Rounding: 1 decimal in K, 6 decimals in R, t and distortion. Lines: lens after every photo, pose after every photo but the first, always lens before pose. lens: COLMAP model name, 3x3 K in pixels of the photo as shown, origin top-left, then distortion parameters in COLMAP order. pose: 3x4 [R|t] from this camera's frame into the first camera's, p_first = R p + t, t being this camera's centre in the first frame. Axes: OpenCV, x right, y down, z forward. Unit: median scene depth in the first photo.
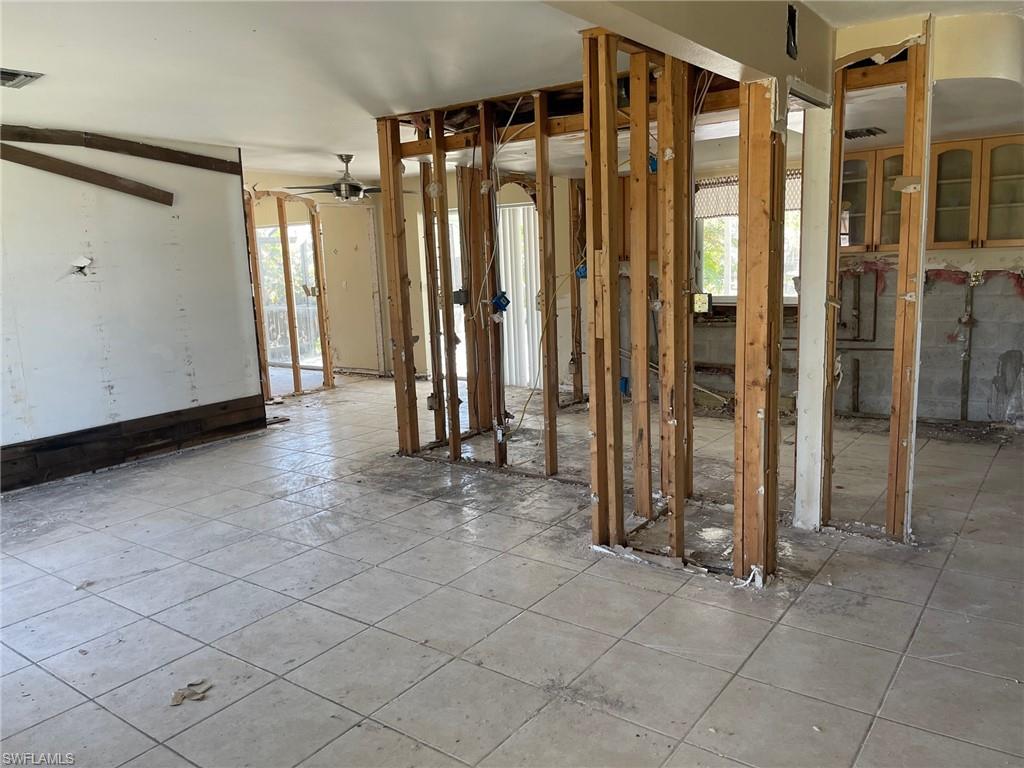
lens RADIAL K [[773.8, 0, 508.9], [0, 773.8, 387.1], [0, 0, 1]] dist [0.032574, -0.003786]
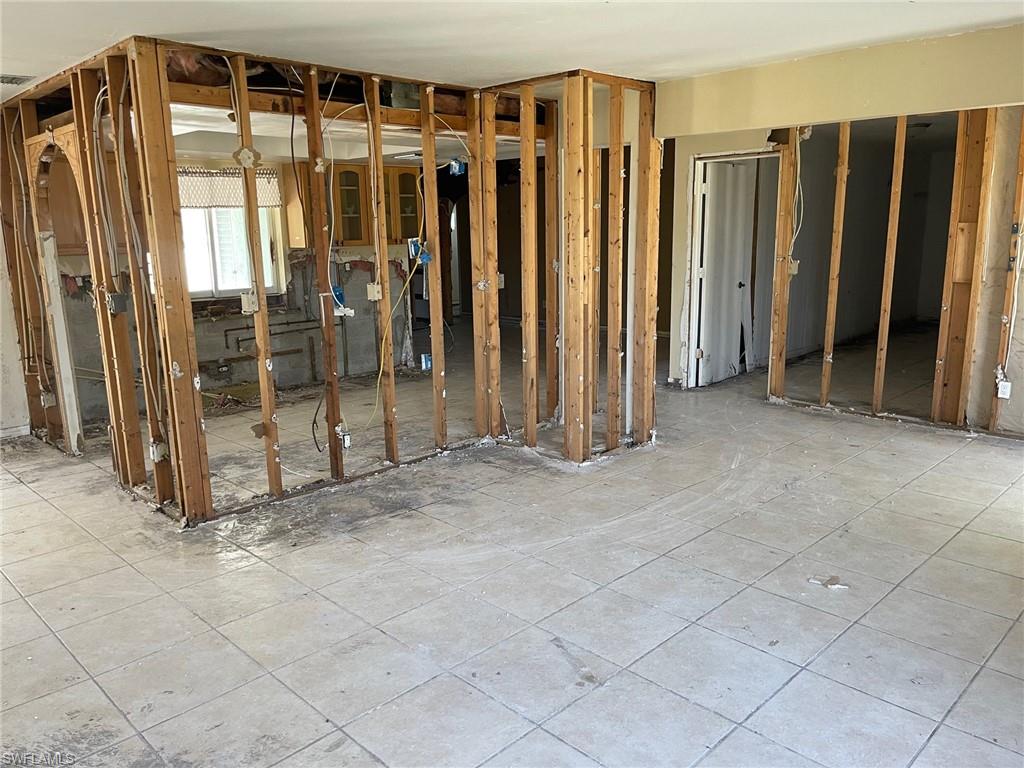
lens RADIAL K [[773.8, 0, 509.3], [0, 773.8, 382.2], [0, 0, 1]] dist [0.032574, -0.003786]
pose [[0.146721, -0.160217, 0.976117, -0.900976], [0.175139, 0.975413, 0.133776, -0.098160], [-0.973550, 0.151328, 0.171174, 0.676531]]
